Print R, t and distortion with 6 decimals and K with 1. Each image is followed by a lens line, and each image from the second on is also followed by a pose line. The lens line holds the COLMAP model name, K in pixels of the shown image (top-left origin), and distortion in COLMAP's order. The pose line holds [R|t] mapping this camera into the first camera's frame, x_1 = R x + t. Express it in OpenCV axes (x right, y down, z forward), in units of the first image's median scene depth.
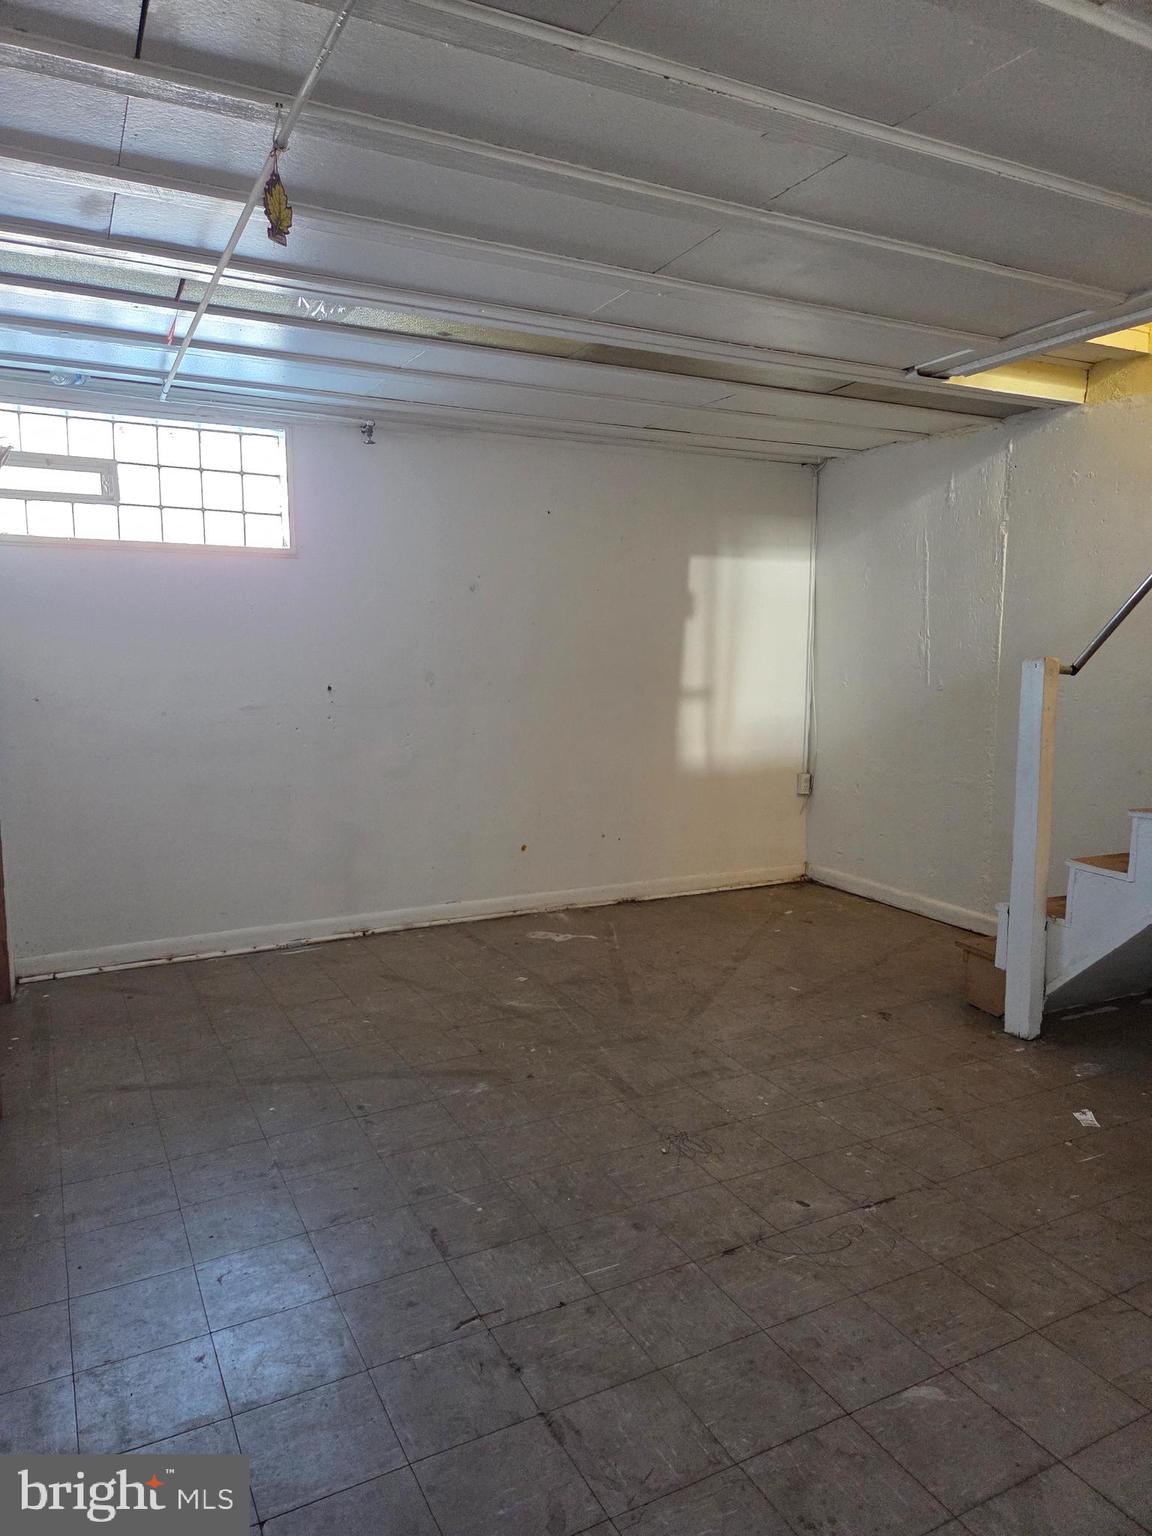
lens RADIAL K [[1004.5, 0, 581.6], [0, 1004.5, 773.4], [0, 0, 1]] dist [0.077640, -0.069686]
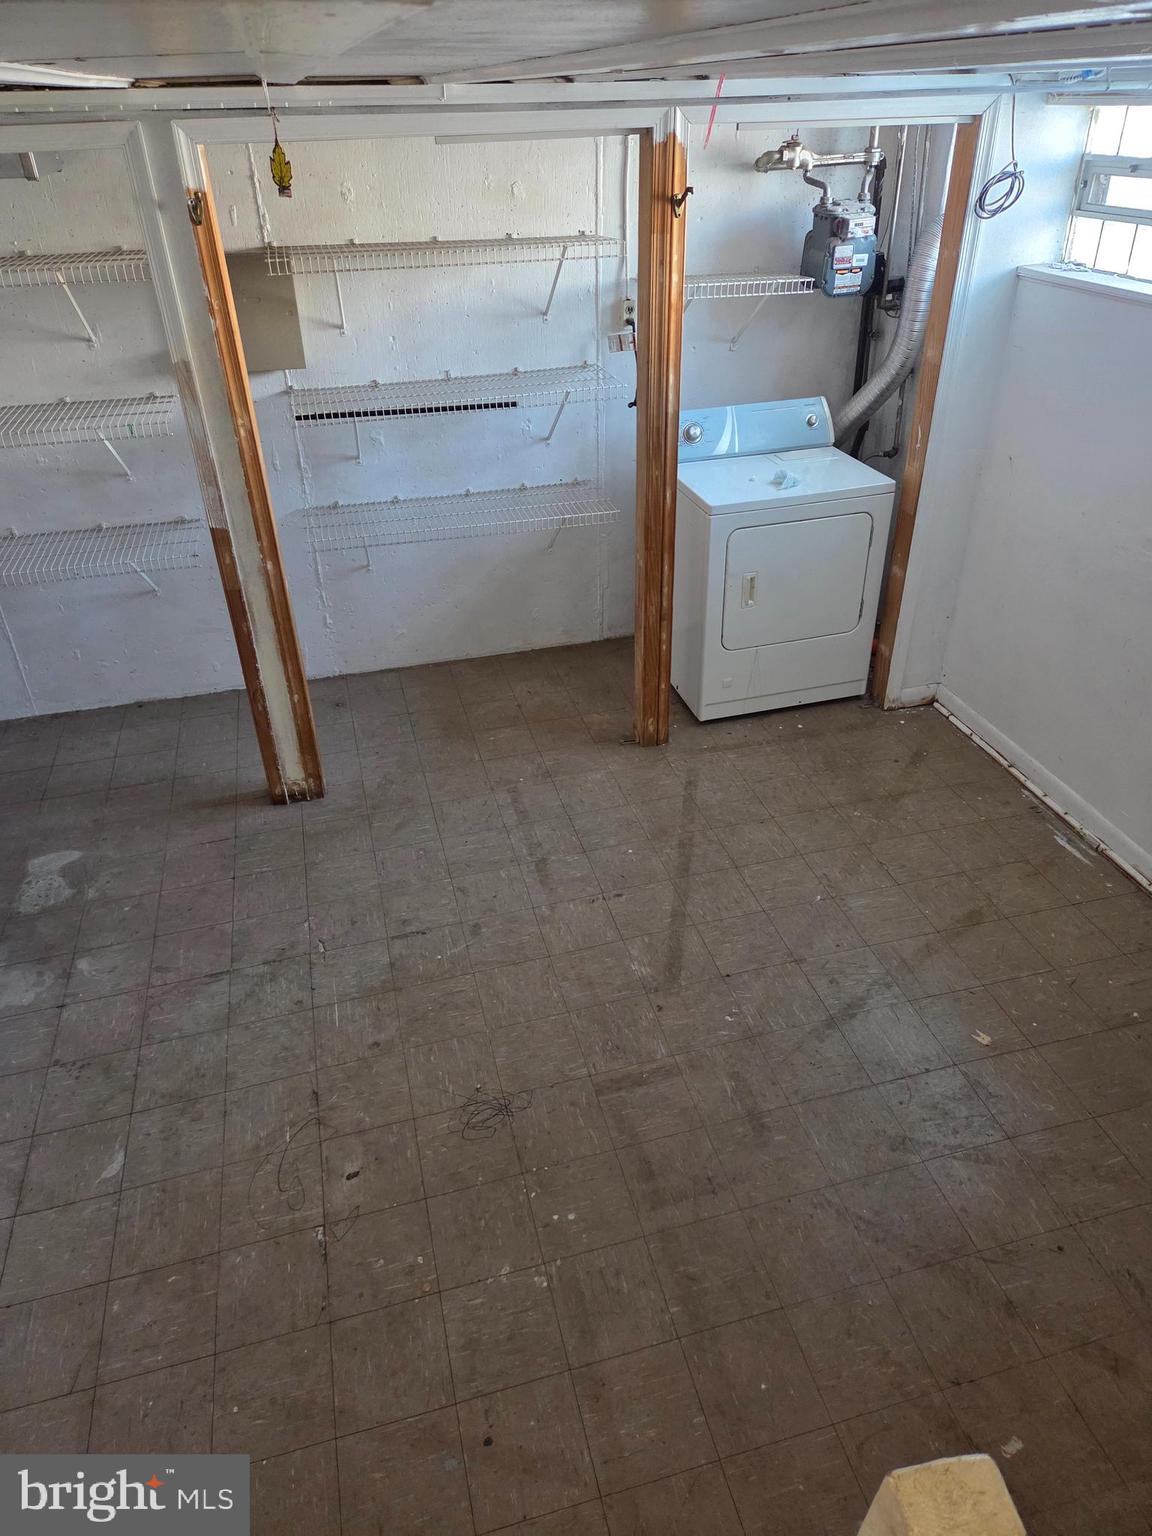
lens RADIAL K [[1004.5, 0, 581.6], [0, 1004.5, 773.4], [0, 0, 1]] dist [0.077640, -0.069686]
pose [[-0.212242, 0.535620, -0.817352, 0.797925], [-0.111790, 0.817609, 0.564817, -0.526478], [0.970802, 0.211250, -0.113654, 1.260117]]
